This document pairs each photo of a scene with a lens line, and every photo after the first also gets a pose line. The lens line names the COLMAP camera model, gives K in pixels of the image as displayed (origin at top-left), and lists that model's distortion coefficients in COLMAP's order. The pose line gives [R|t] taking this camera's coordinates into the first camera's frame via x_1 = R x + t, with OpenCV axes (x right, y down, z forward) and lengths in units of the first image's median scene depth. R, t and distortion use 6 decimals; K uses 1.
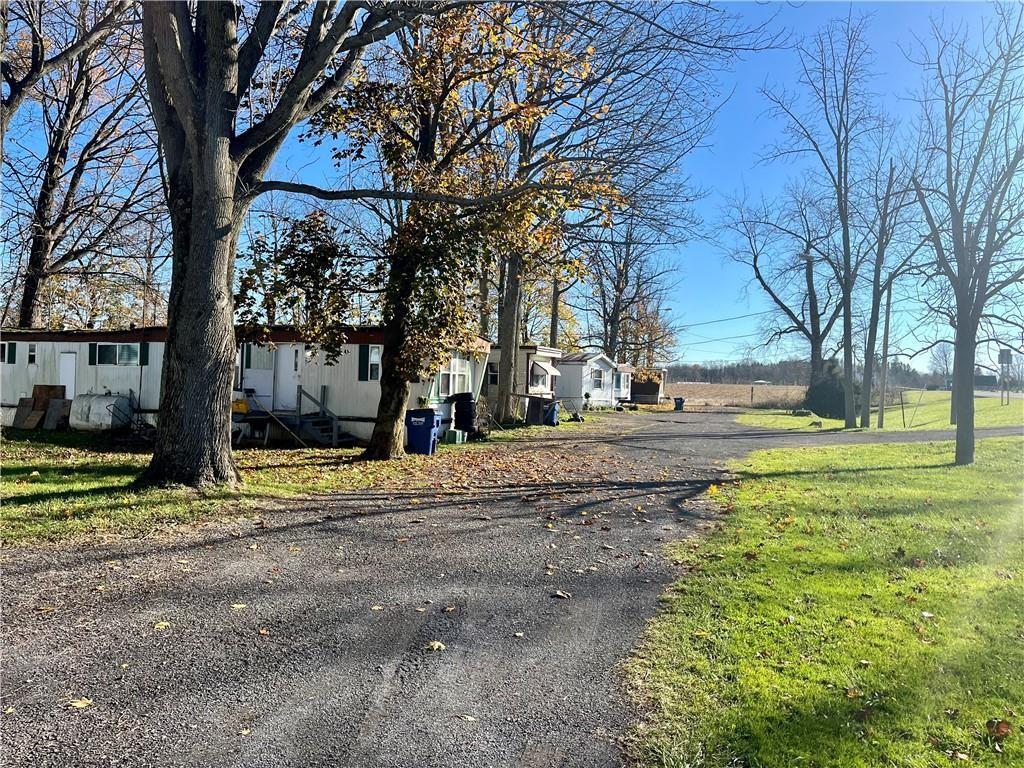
lens RADIAL K [[759.7, 0, 508.8], [0, 759.7, 380.5], [0, 0, 1]] dist [0.040023, -0.071453]
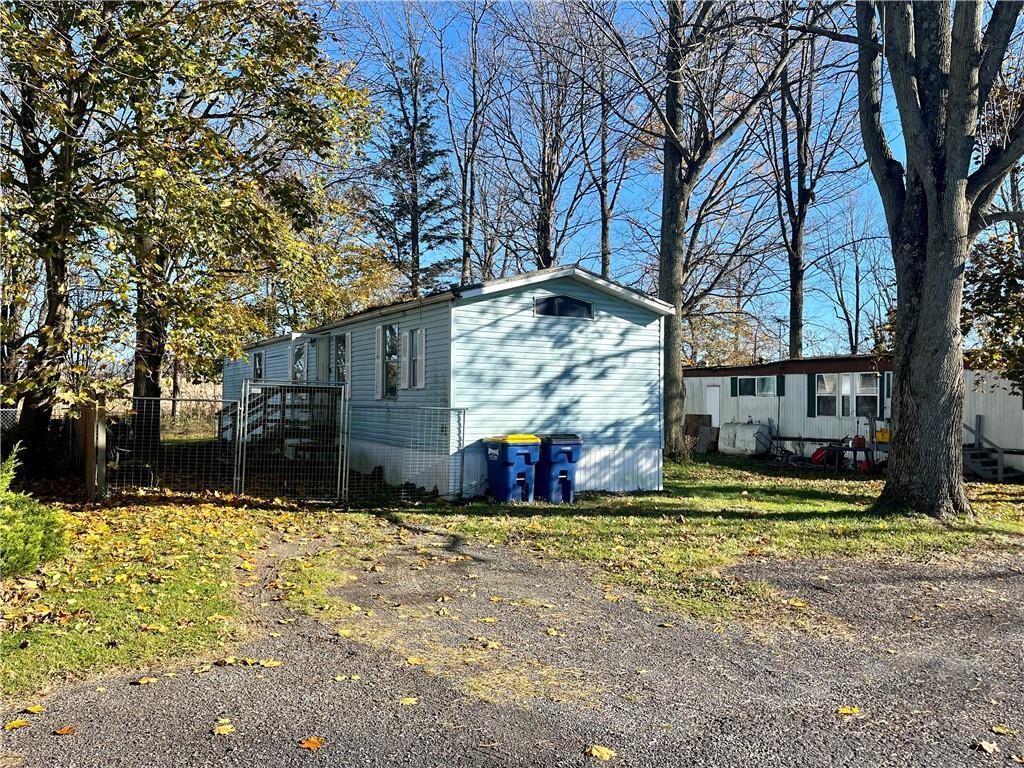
lens RADIAL K [[759.7, 0, 508.8], [0, 759.7, 380.5], [0, 0, 1]] dist [0.040023, -0.071453]
pose [[0.770399, -0.029566, -0.636876, -0.090865], [0.008753, 0.999320, -0.035804, -0.007045], [0.637502, 0.022009, 0.770134, -0.082610]]
